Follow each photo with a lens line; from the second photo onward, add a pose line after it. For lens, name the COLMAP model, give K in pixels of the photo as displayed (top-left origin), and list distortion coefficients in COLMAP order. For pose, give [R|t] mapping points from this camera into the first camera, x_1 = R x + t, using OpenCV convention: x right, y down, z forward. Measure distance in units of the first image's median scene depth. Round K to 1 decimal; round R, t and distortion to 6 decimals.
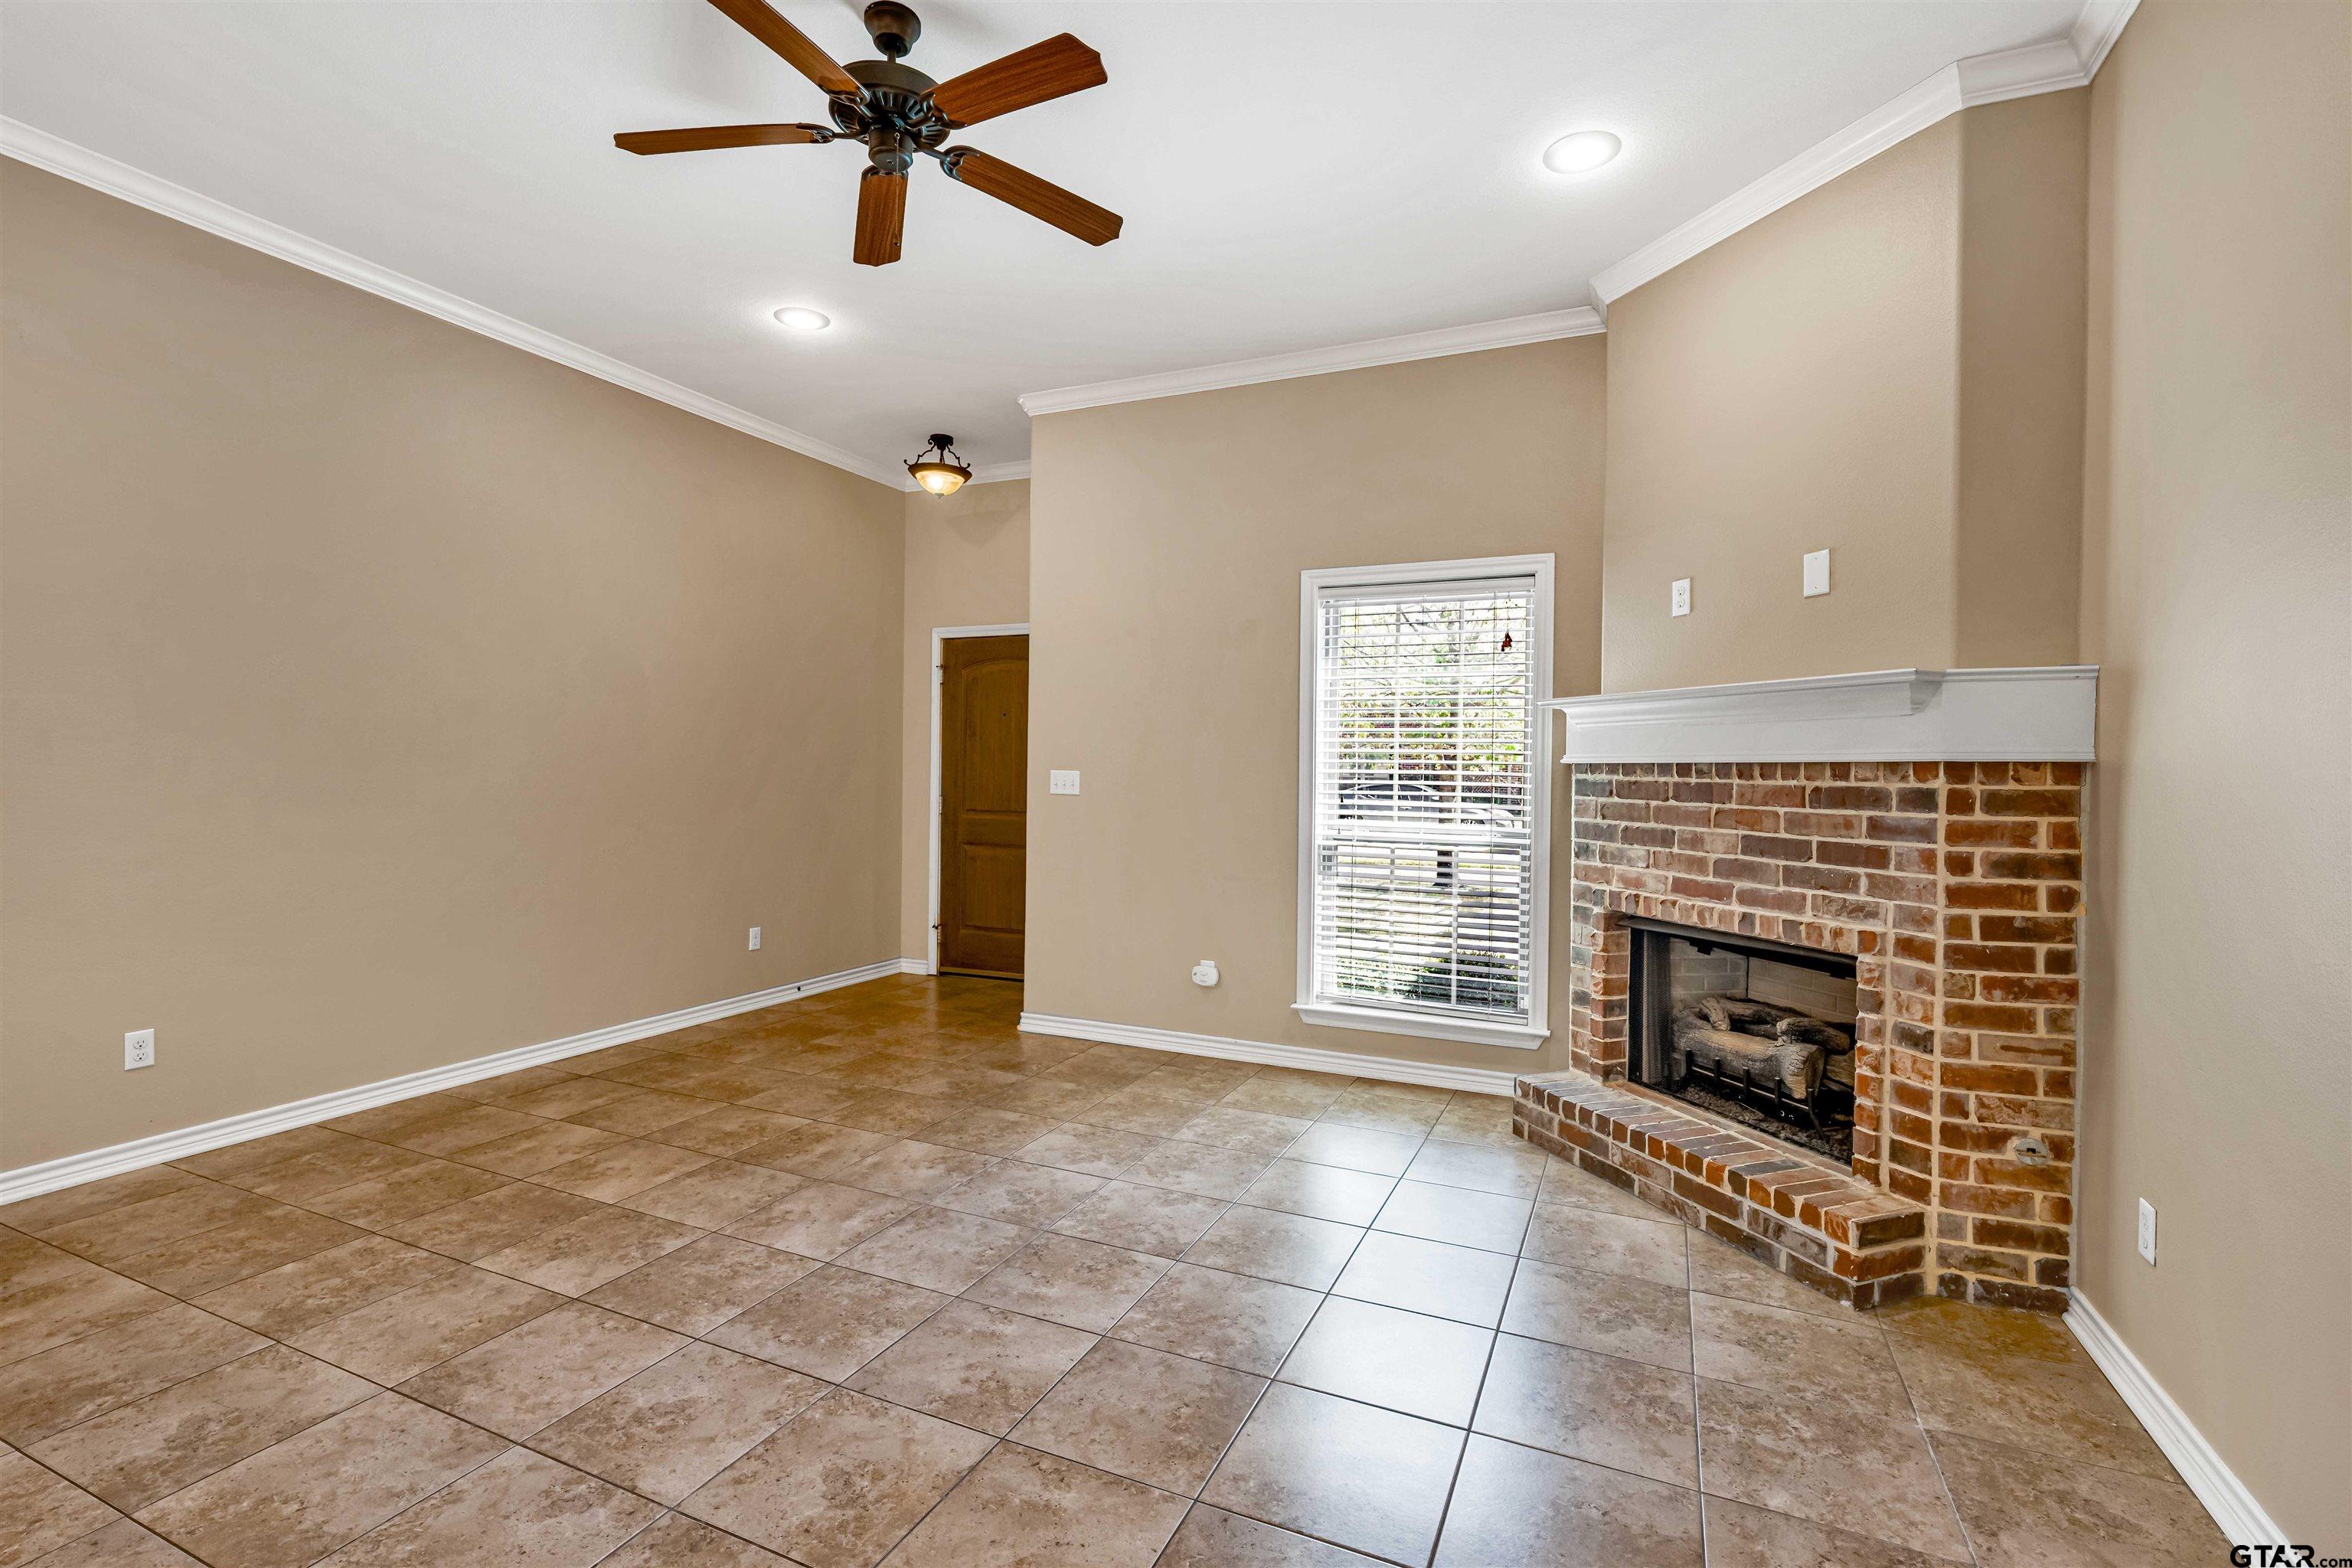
lens RADIAL K [[1089.1, 0, 1185.3], [0, 1089.1, 778.3], [0, 0, 1]] dist [0.001150, -0.000028]
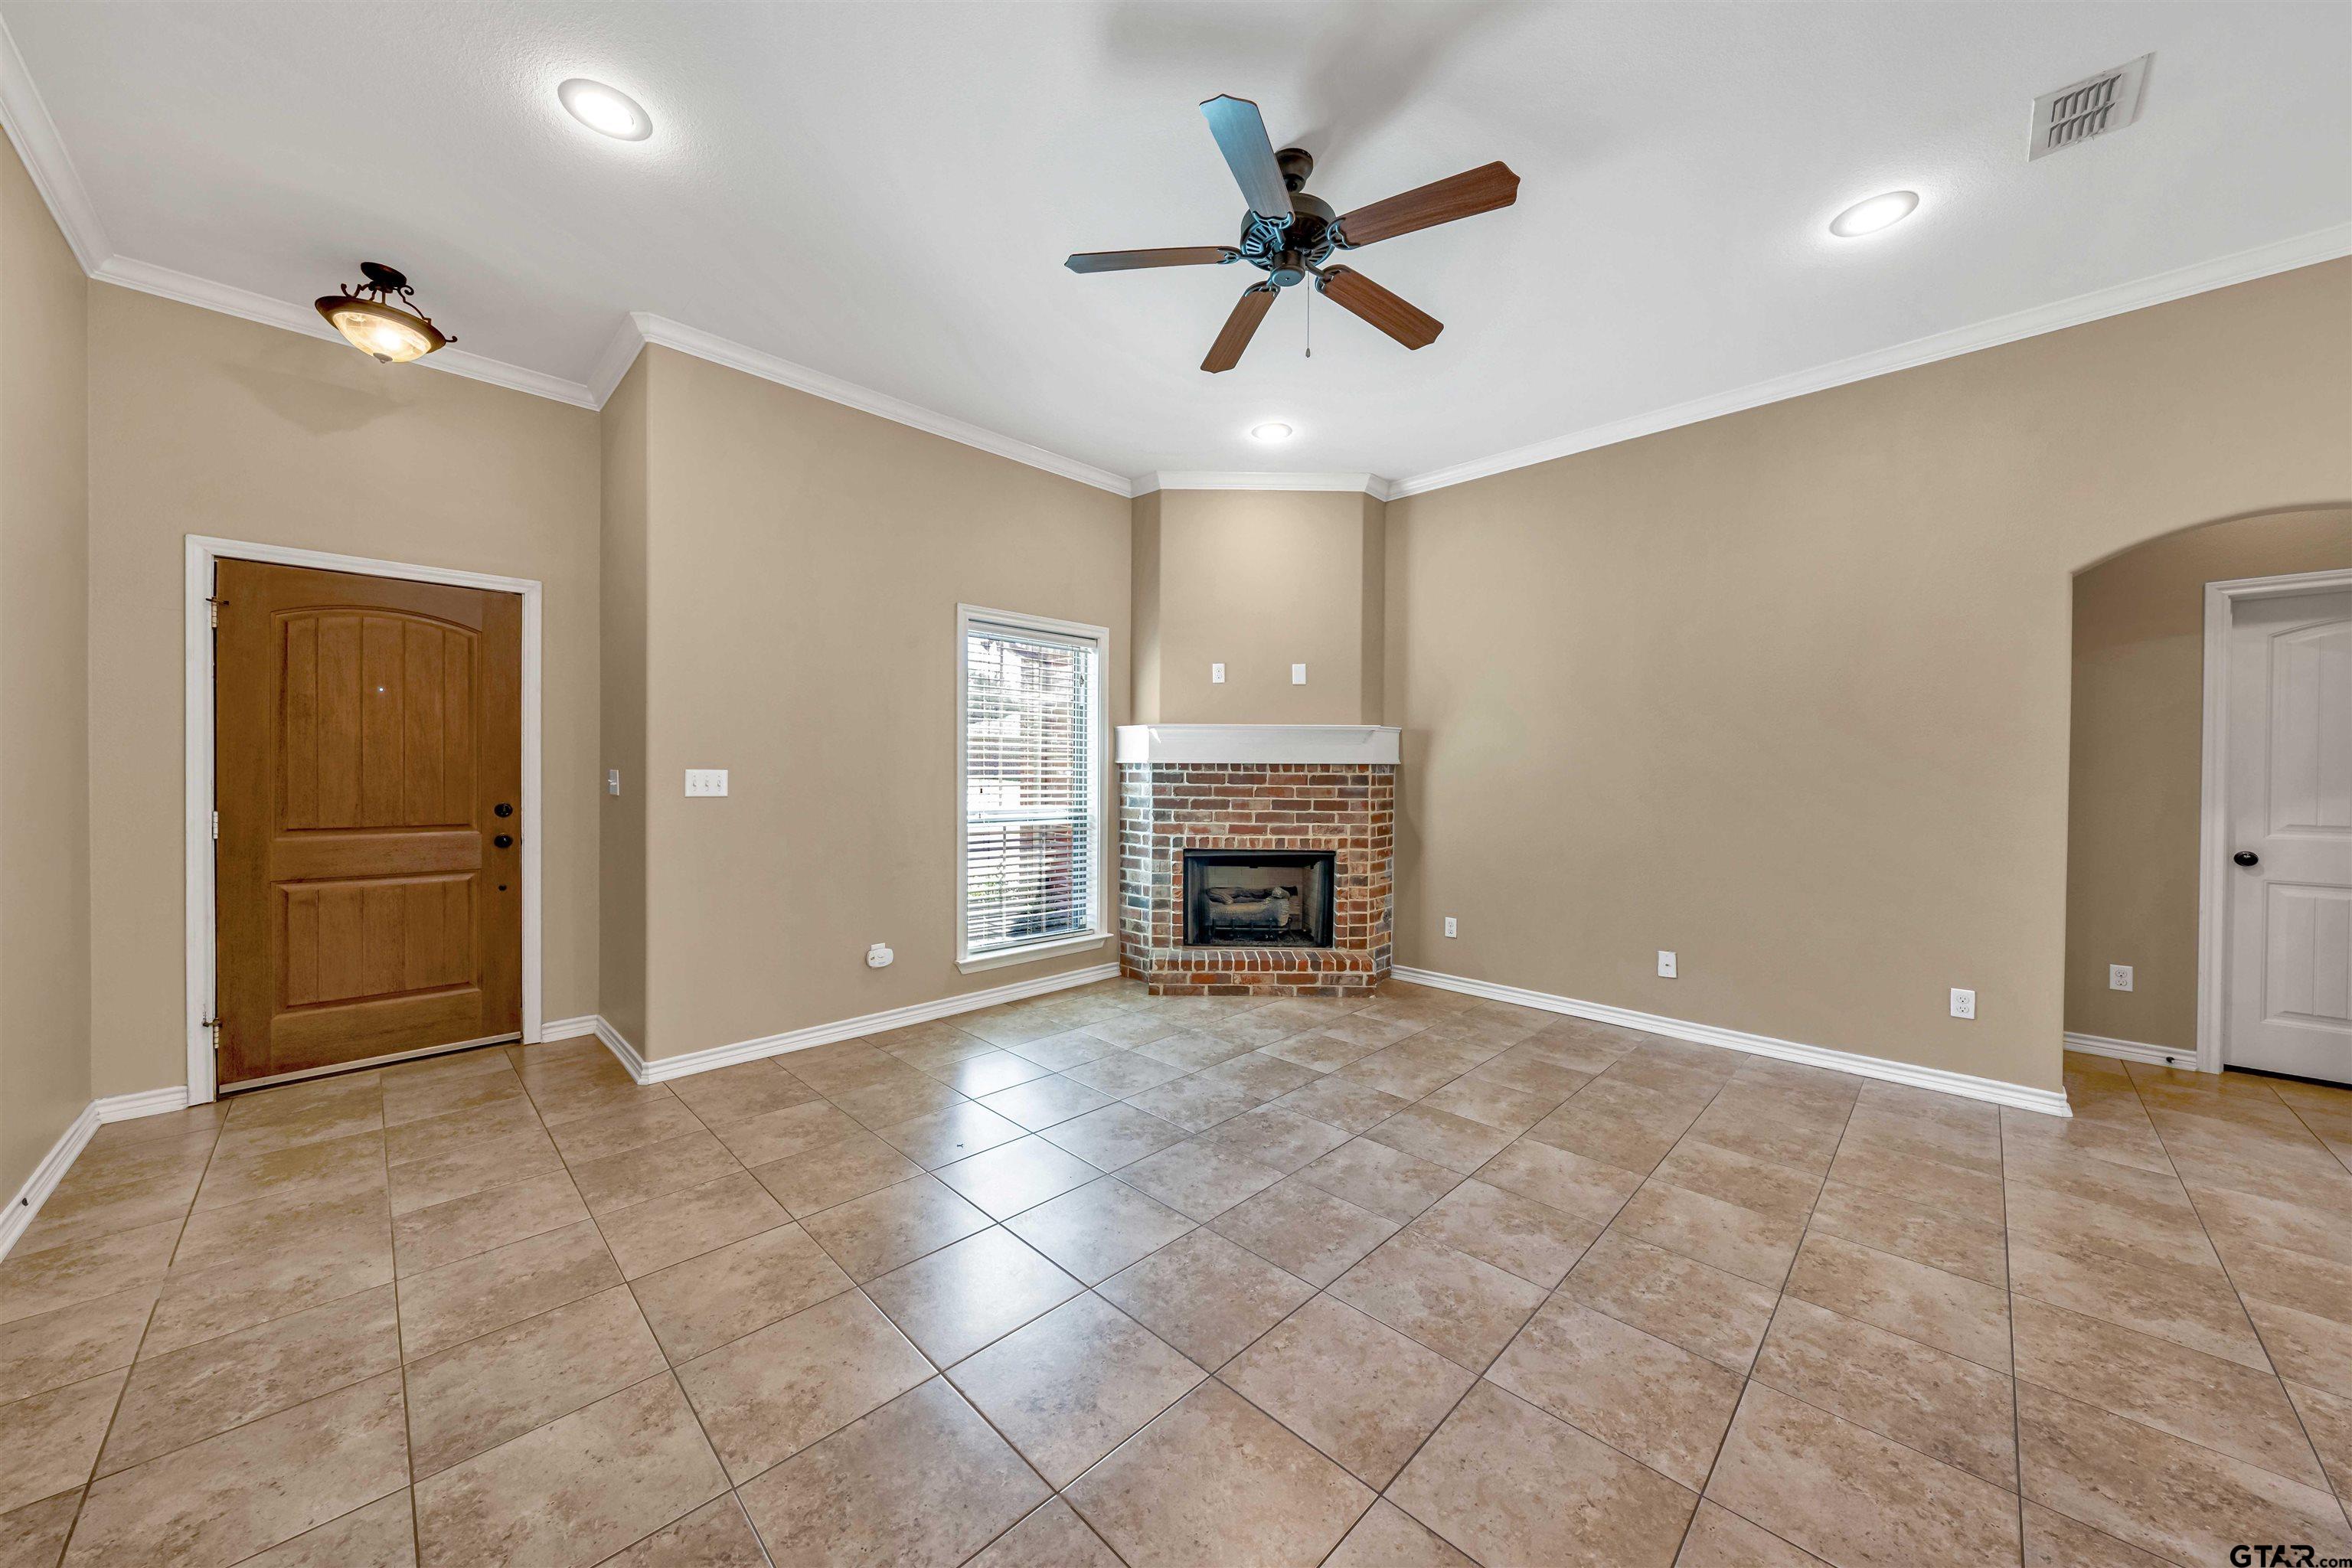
lens RADIAL K [[829.2, 0, 1190.7], [0, 829.2, 778.1], [0, 0, 1]] dist [-0.001444, -0.000106]
pose [[0.324814, -0.019850, 0.945570, -1.011267], [0.004748, 0.999801, 0.019357, -0.018744], [-0.945766, -0.001798, 0.324843, 0.674486]]
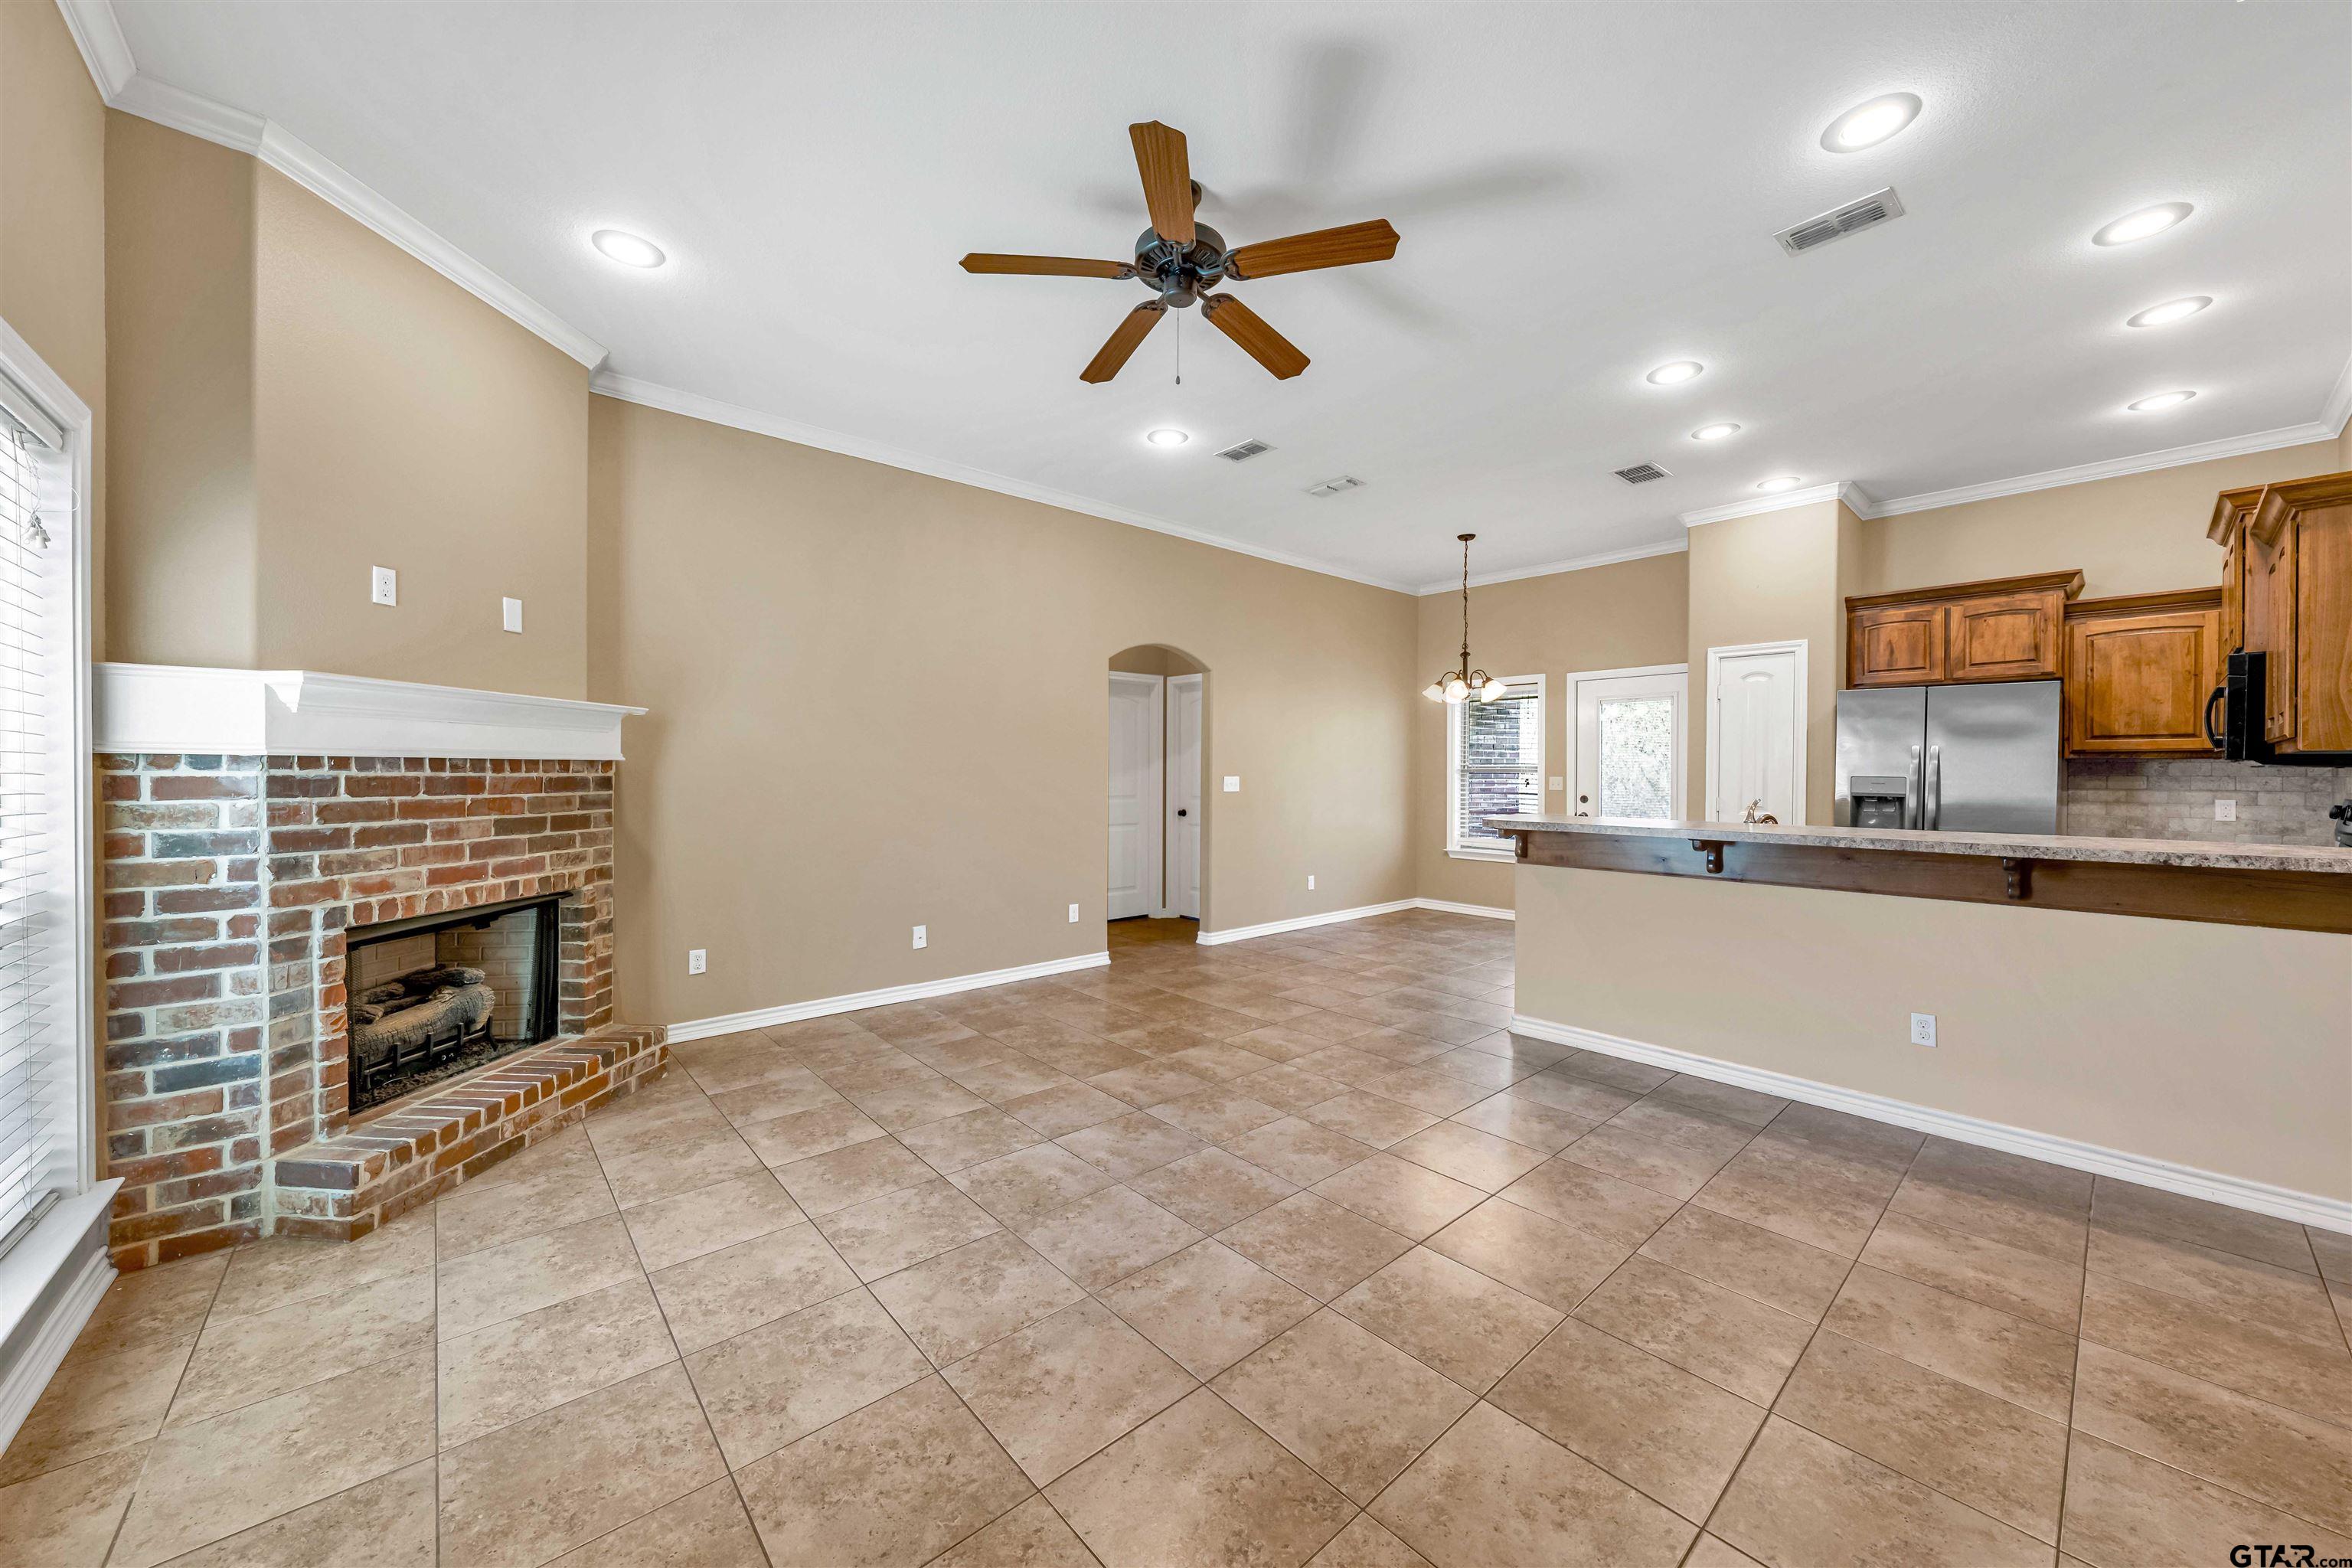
lens RADIAL K [[829.2, 0, 1190.7], [0, 829.2, 778.1], [0, 0, 1]] dist [-0.001444, -0.000106]
pose [[-0.920746, -0.019835, 0.389659, -0.565841], [-0.013298, 0.999722, 0.019465, -0.021821], [-0.389936, 0.012741, -0.920754, 1.599545]]
